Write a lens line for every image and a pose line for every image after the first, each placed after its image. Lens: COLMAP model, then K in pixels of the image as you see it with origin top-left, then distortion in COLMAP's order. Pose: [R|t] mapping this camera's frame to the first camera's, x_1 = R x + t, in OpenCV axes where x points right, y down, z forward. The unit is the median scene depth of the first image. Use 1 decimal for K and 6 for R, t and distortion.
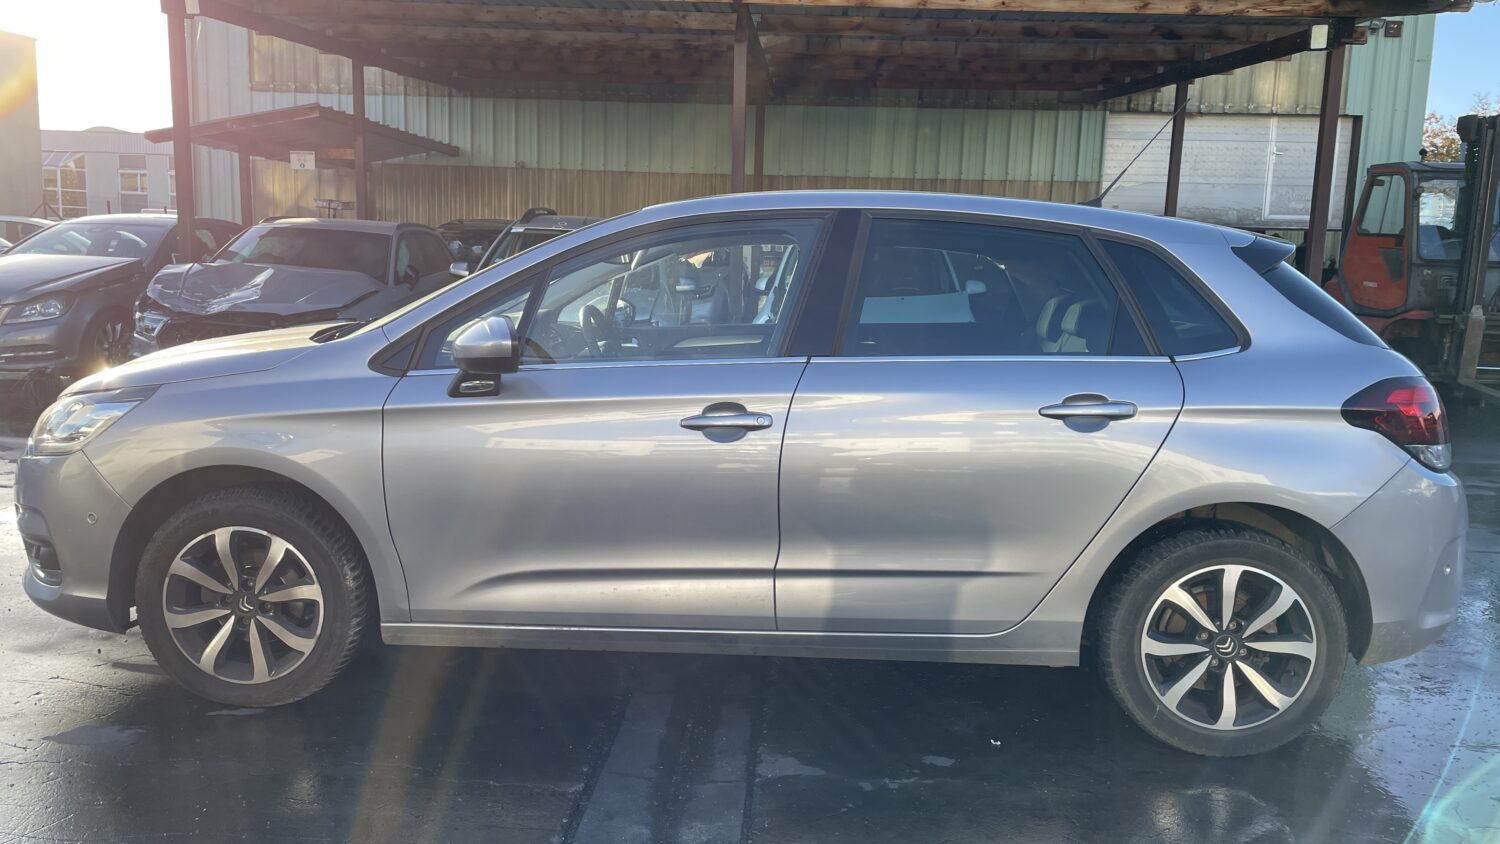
lens RADIAL K [[1183.1, 0, 741.0], [0, 1183.1, 423.8], [0, 0, 1]] dist [0.099066, -0.123160]
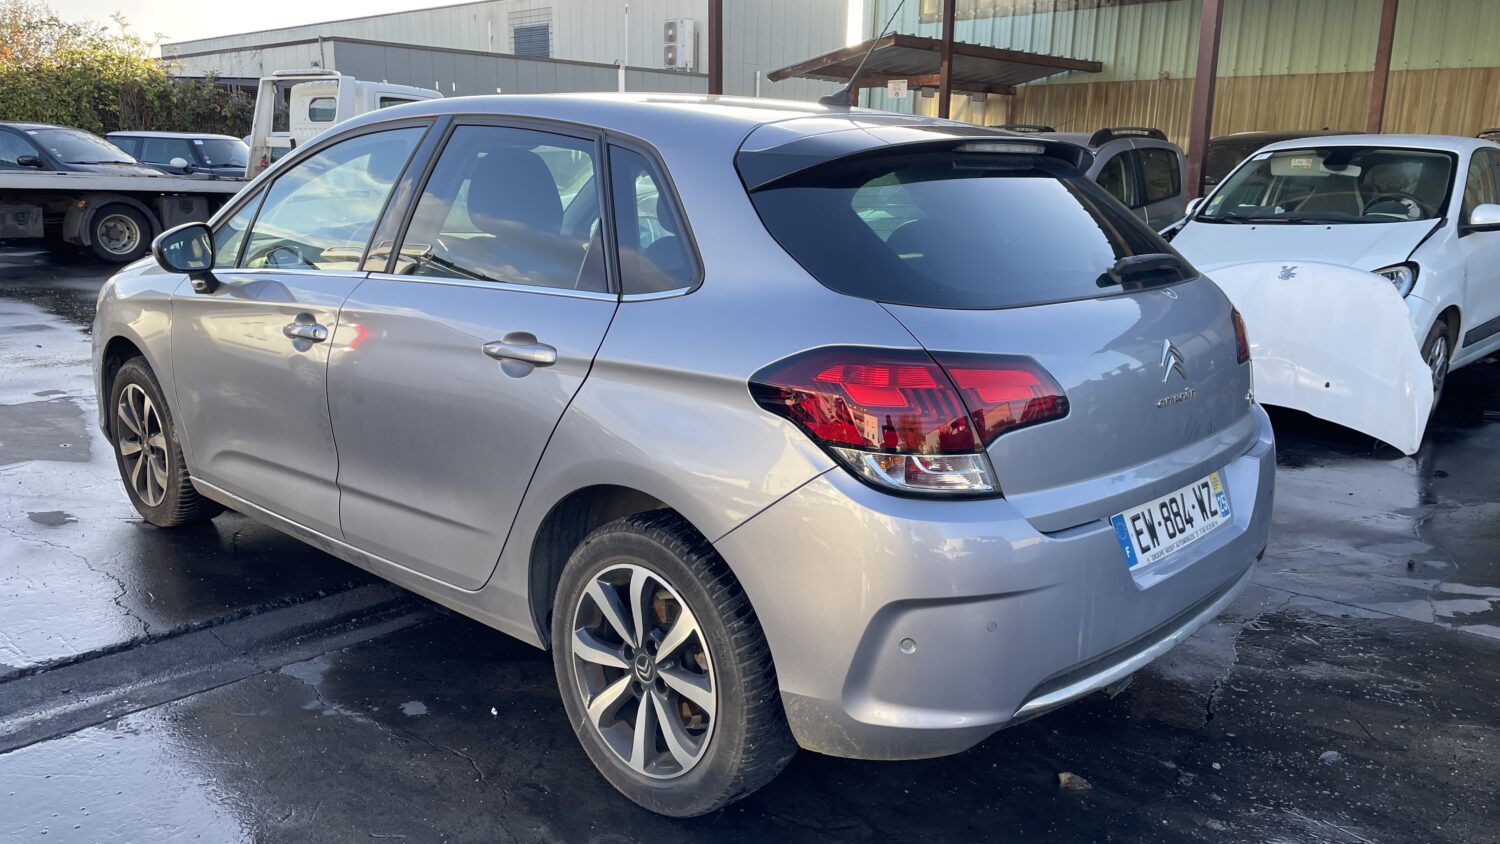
lens RADIAL K [[1183.1, 0, 741.0], [0, 1183.1, 423.8], [0, 0, 1]] dist [0.099066, -0.123160]
pose [[0.740355, 0.130290, -0.659469, 0.937002], [-0.091269, 0.991435, 0.093413, -0.051526], [0.665992, -0.008970, 0.745905, 0.462290]]
